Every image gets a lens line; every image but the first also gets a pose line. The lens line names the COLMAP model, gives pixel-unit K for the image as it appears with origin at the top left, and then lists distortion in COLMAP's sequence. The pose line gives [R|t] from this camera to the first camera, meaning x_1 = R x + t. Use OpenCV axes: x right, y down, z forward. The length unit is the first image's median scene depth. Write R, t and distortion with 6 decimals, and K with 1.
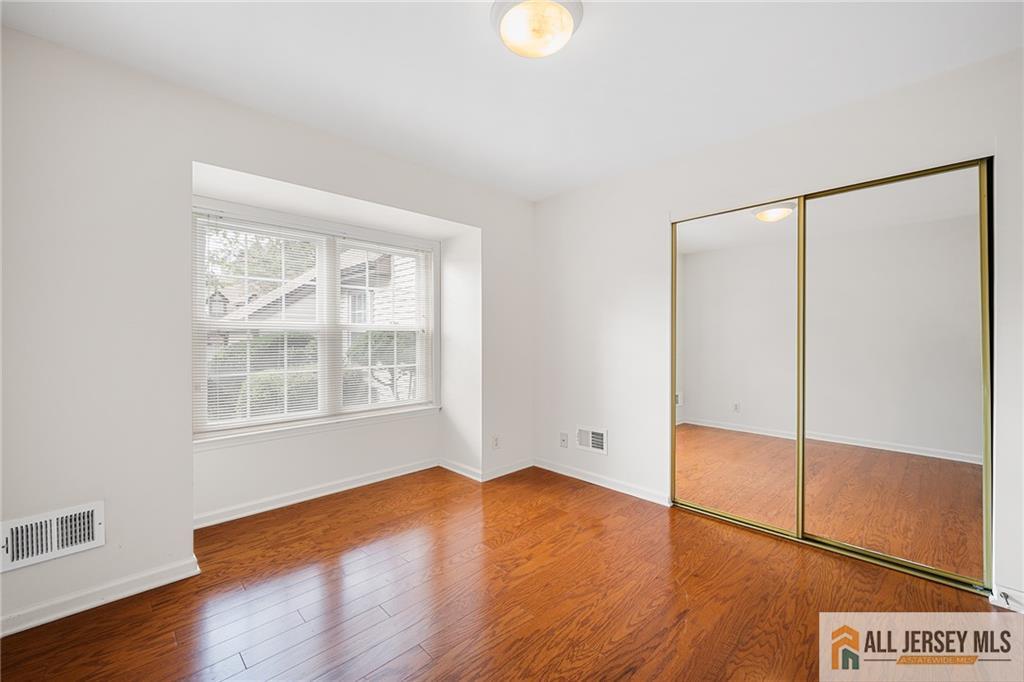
lens RADIAL K [[413.4, 0, 505.2], [0, 413.4, 335.0], [0, 0, 1]] dist [0.000403, -0.000038]
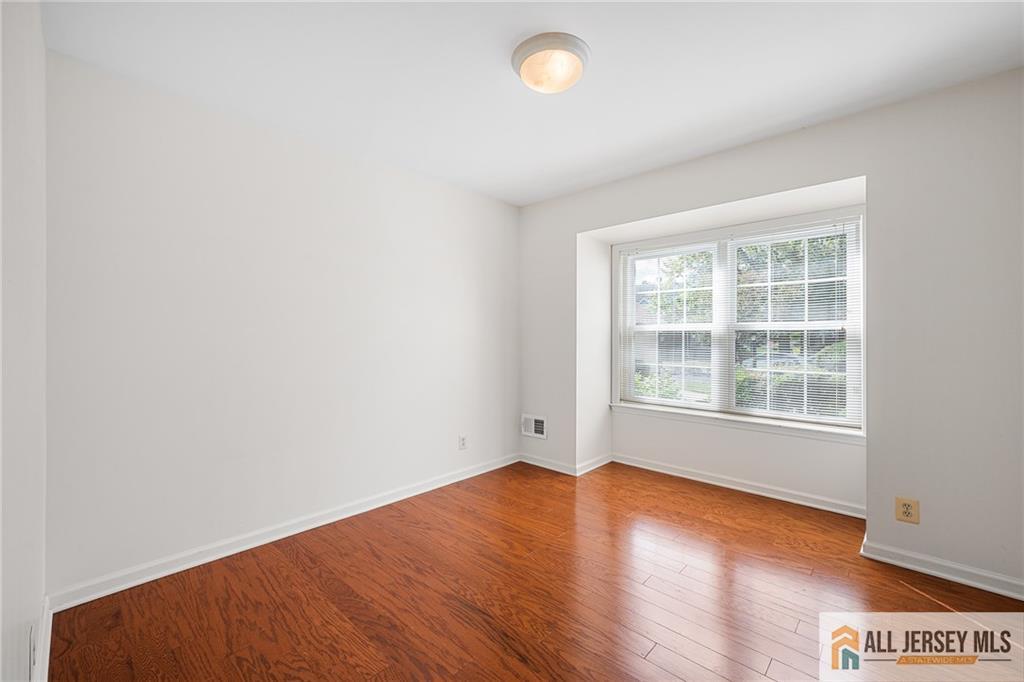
lens RADIAL K [[413.4, 0, 505.2], [0, 413.4, 335.0], [0, 0, 1]] dist [0.000403, -0.000038]
pose [[0.055511, -0.000750, -0.998458, 0.724026], [-0.002154, 0.999997, -0.000870, 0.004851], [0.998456, 0.002199, 0.055509, 0.490469]]
